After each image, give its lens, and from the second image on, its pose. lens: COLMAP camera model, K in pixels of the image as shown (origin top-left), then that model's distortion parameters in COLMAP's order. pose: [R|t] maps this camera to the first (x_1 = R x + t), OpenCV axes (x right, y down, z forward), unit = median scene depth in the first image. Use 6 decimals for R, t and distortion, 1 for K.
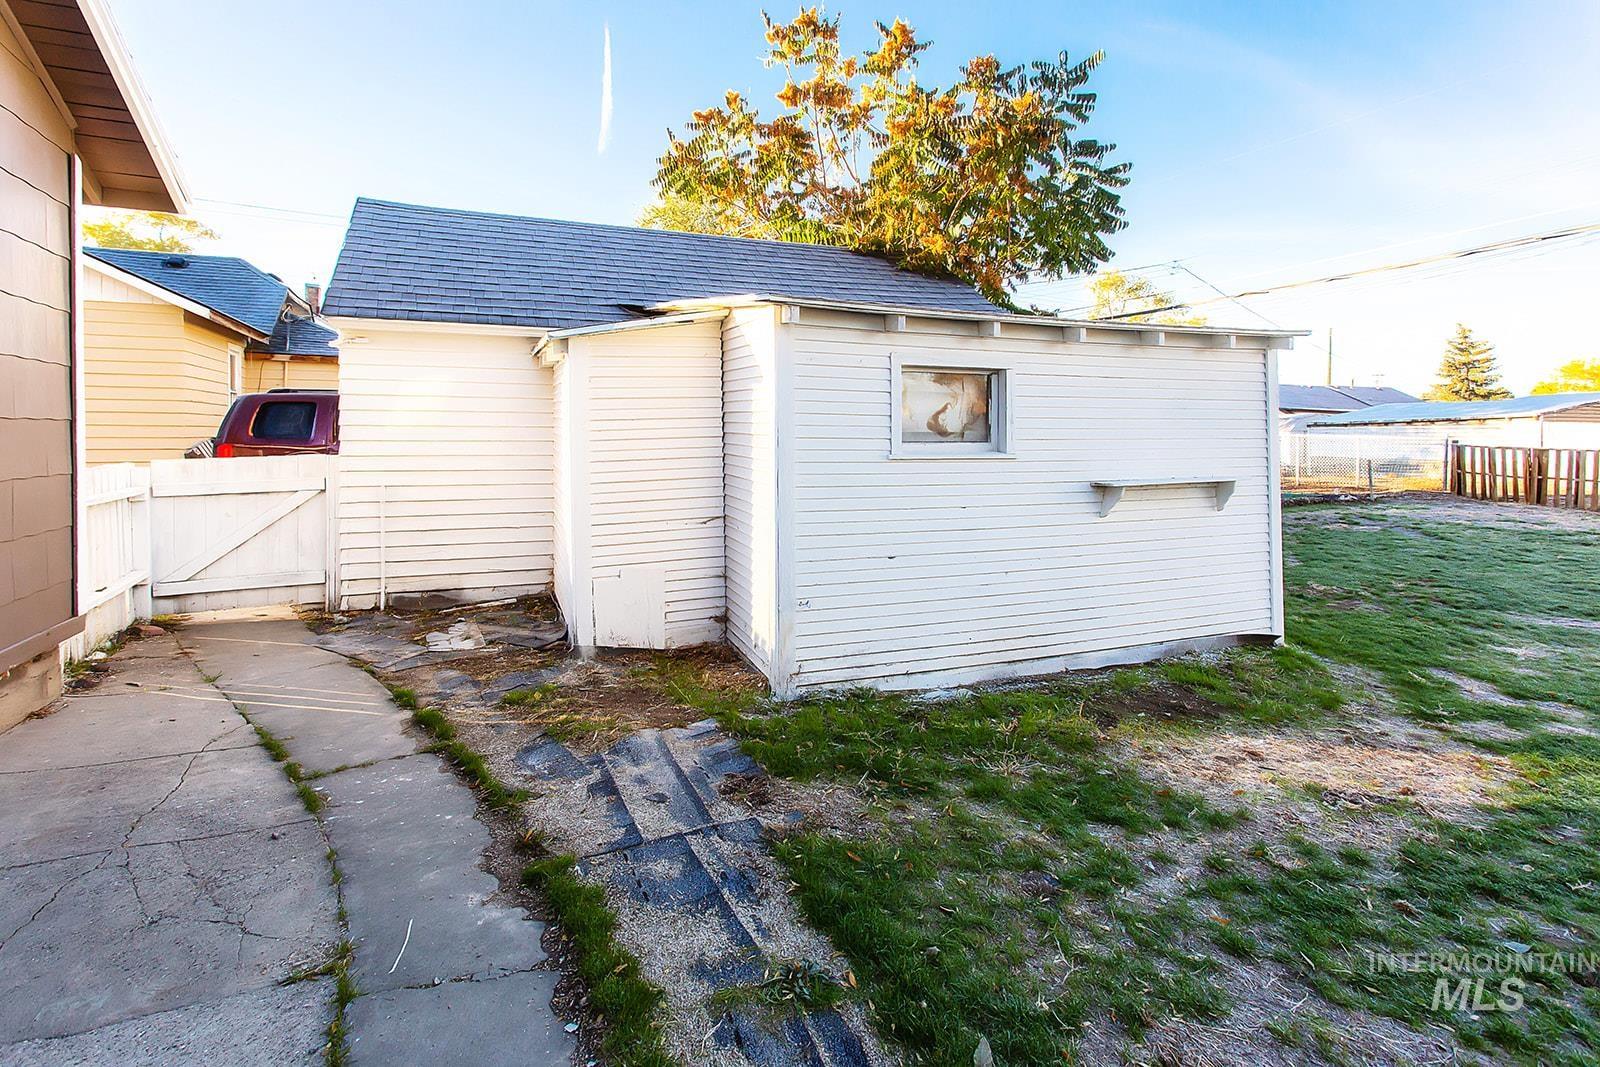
lens RADIAL K [[672.1, 0, 798.5], [0, 672.1, 505.5], [0, 0, 1]] dist [0.002473, 0.001126]
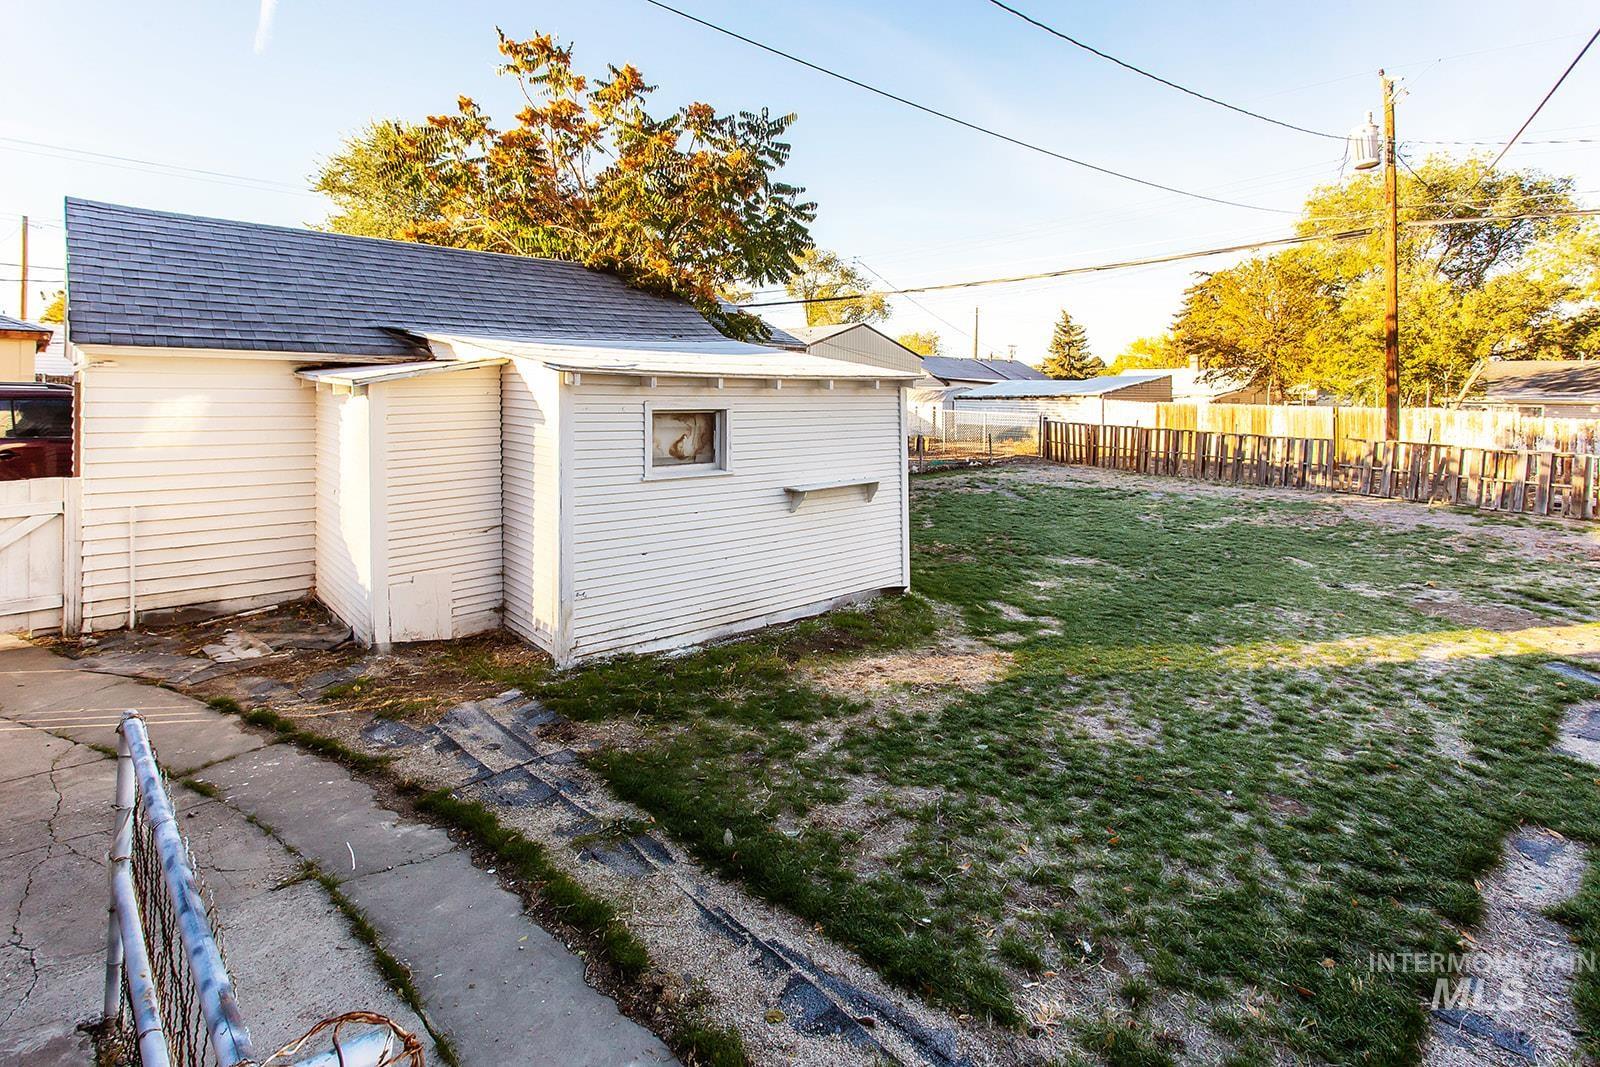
lens RADIAL K [[780.1, 0, 797.0], [0, 780.1, 507.7], [0, 0, 1]] dist [0.001462, 0.001773]
pose [[0.912164, -0.029688, 0.408749, -0.198129], [-0.006104, 0.996278, 0.085983, -0.136733], [-0.409781, -0.080925, 0.908587, -0.471421]]
